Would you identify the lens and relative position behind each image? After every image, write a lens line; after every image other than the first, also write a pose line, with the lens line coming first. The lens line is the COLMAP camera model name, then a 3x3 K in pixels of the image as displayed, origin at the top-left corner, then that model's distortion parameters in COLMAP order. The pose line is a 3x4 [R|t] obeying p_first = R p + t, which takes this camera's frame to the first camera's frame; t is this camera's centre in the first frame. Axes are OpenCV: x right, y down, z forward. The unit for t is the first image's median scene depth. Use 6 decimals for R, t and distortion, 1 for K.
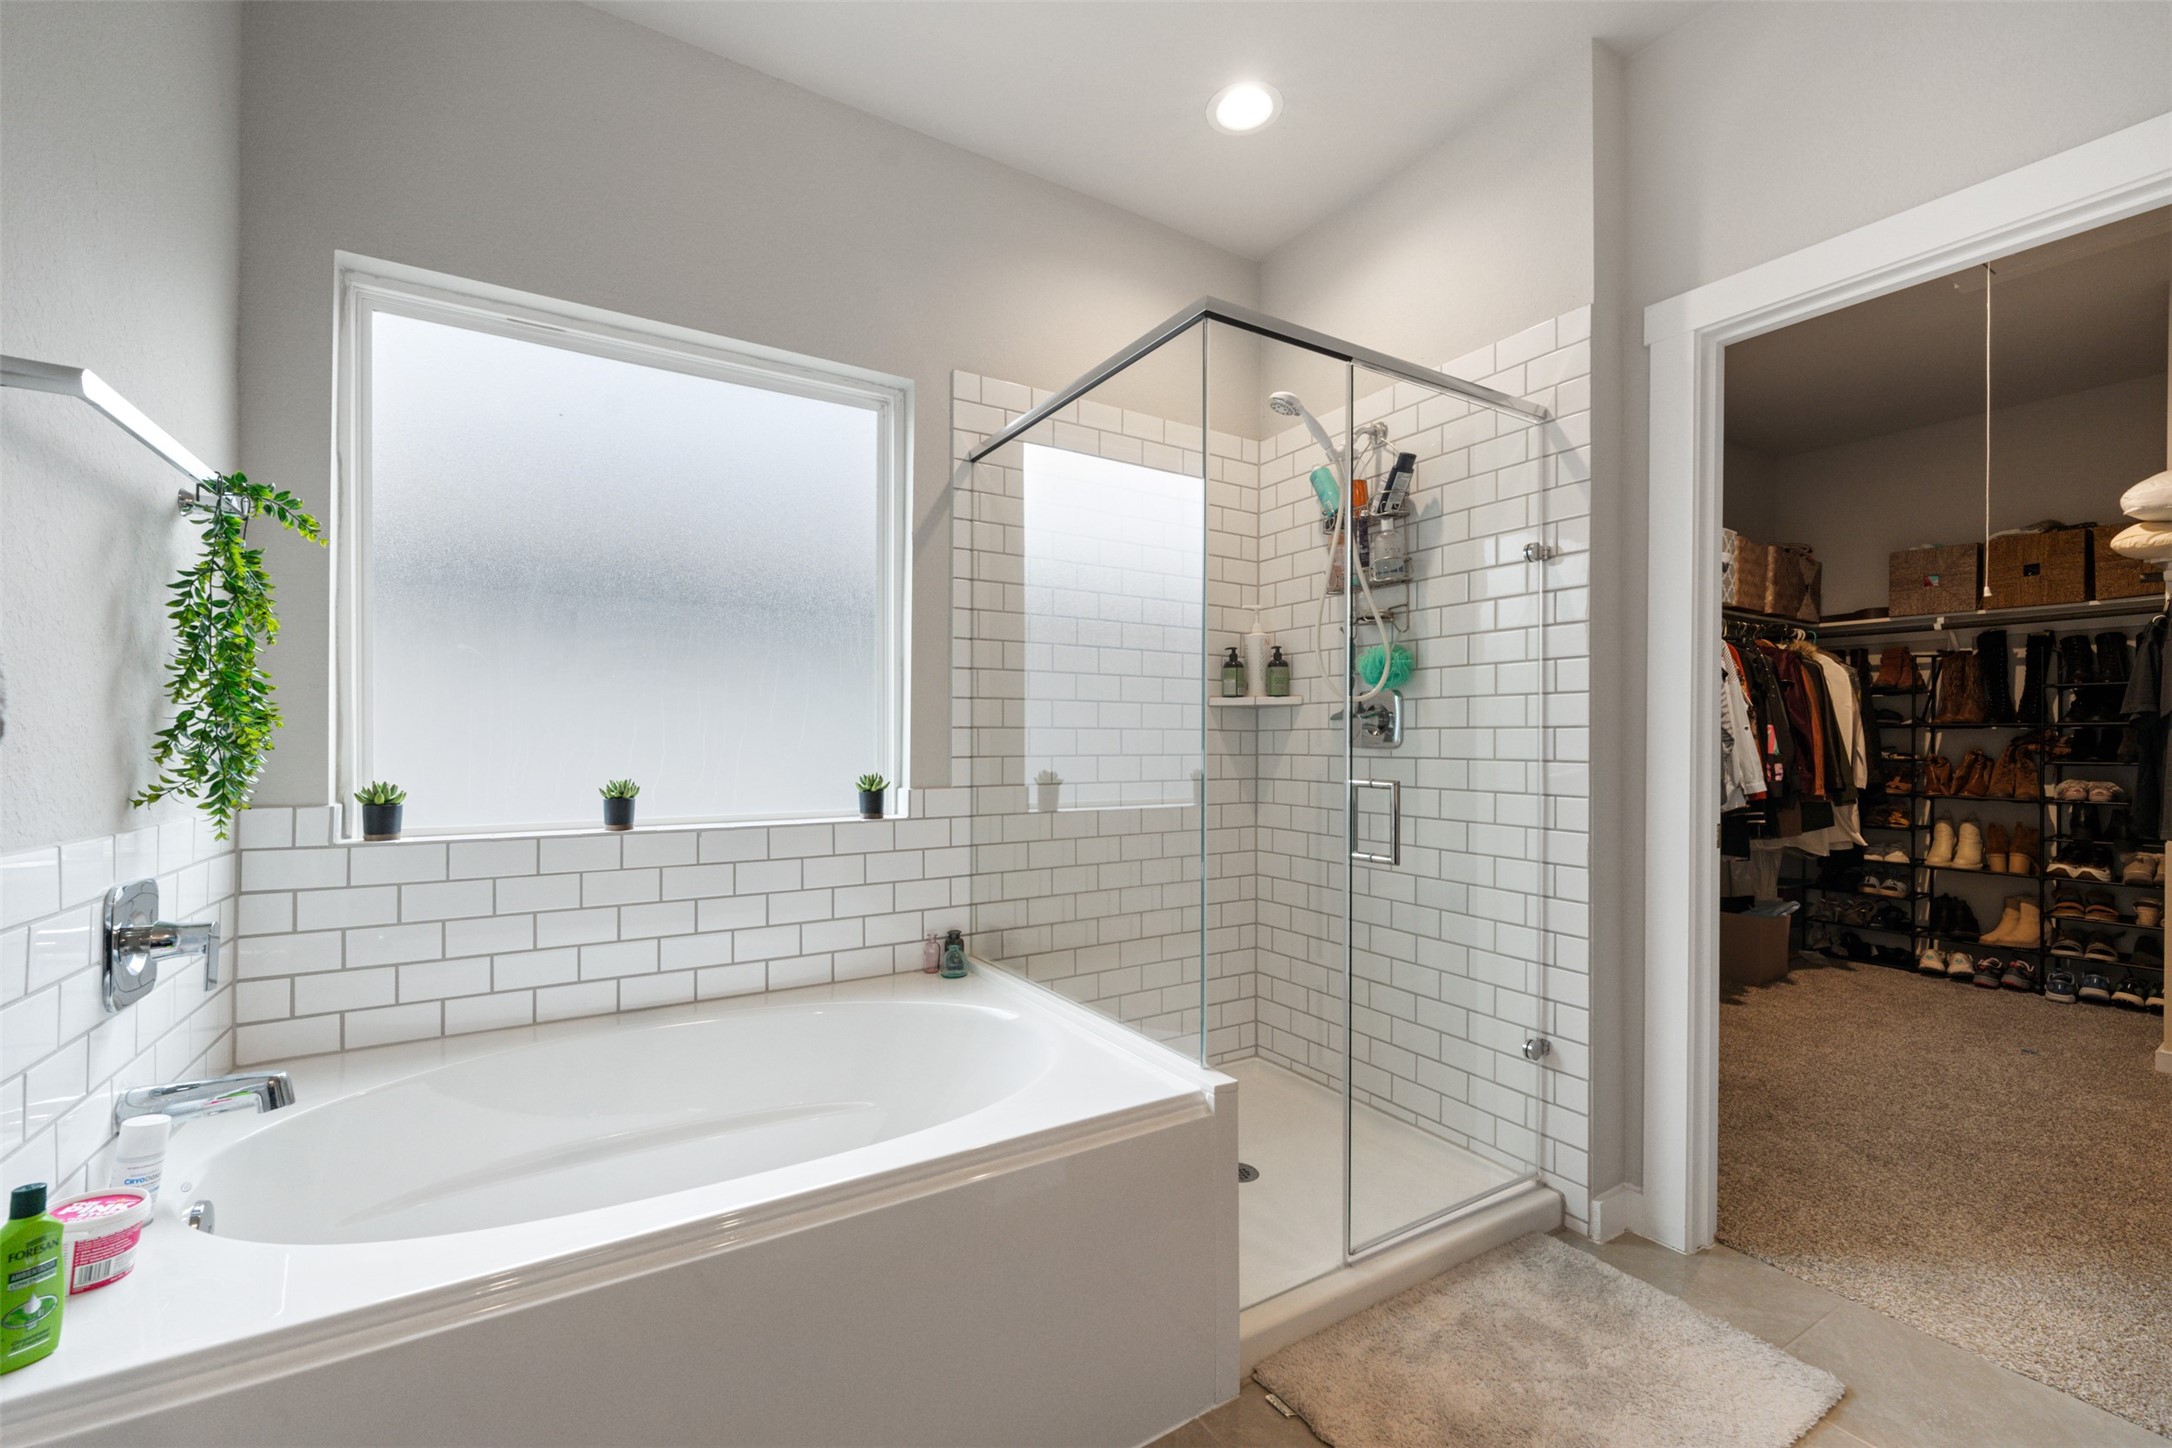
lens RADIAL K [[892.9, 0, 1089.2], [0, 892.9, 748.4], [0, 0, 1]] dist [0.001212, 0.000503]
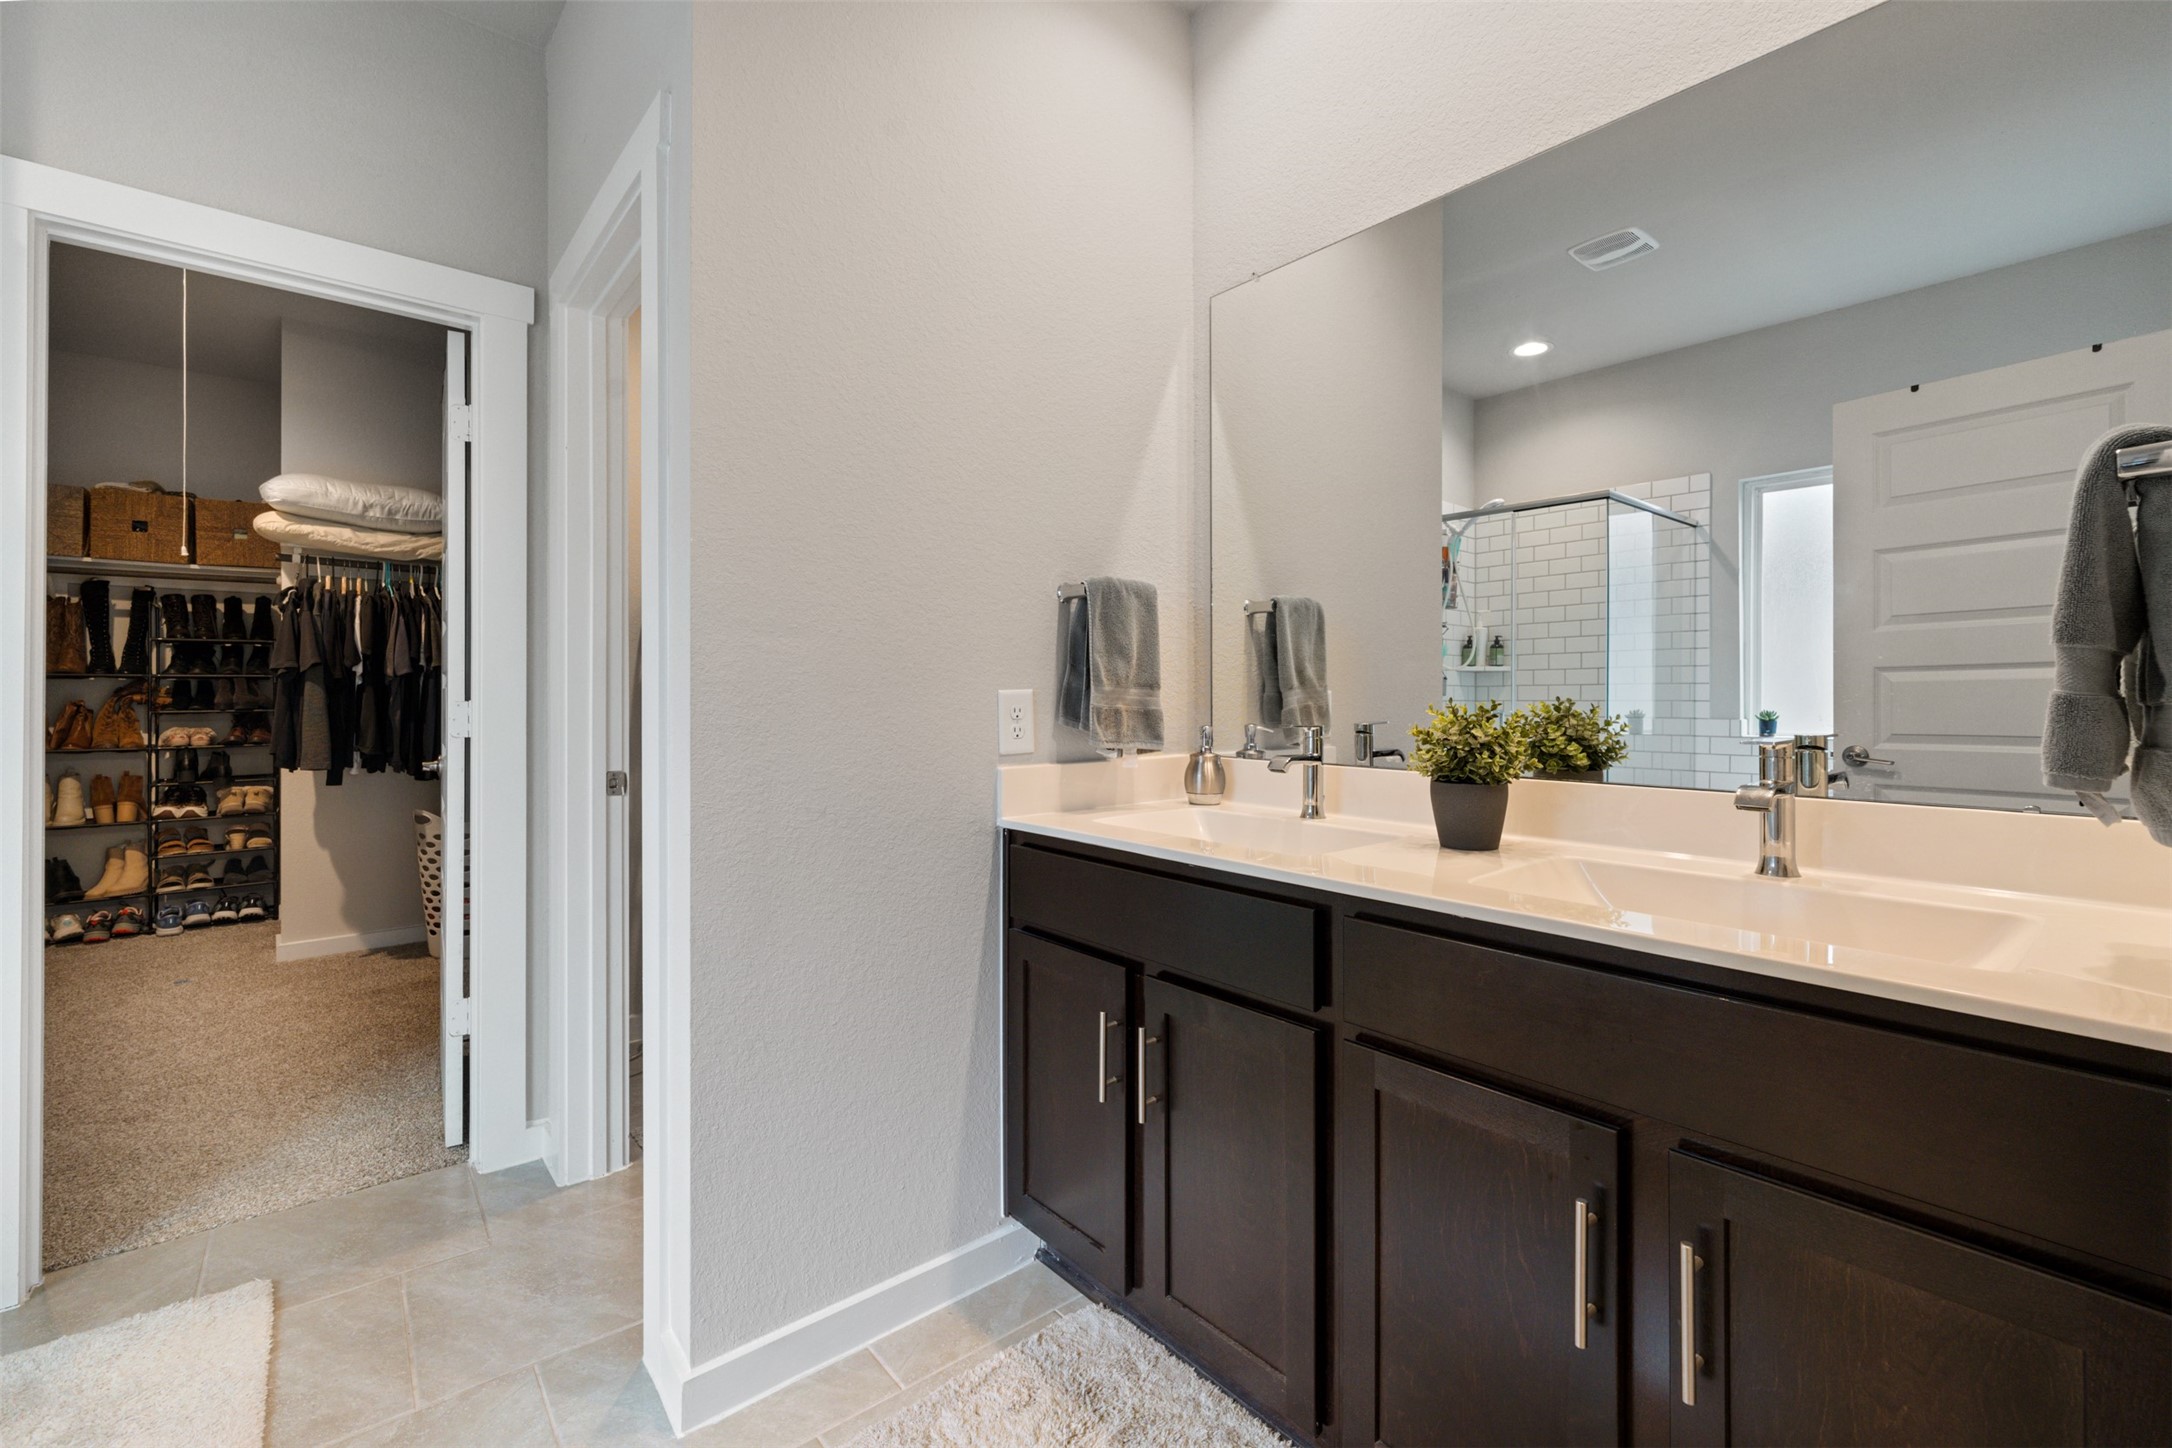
lens RADIAL K [[929.4, 0, 1093.6], [0, 929.4, 691.4], [0, 0, 1]] dist [0.001510, 0.000170]
pose [[-0.144753, -0.001964, 0.989466, -0.173125], [0.011136, 0.999931, 0.003614, -0.000038], [-0.989405, 0.011542, -0.144721, 0.065036]]
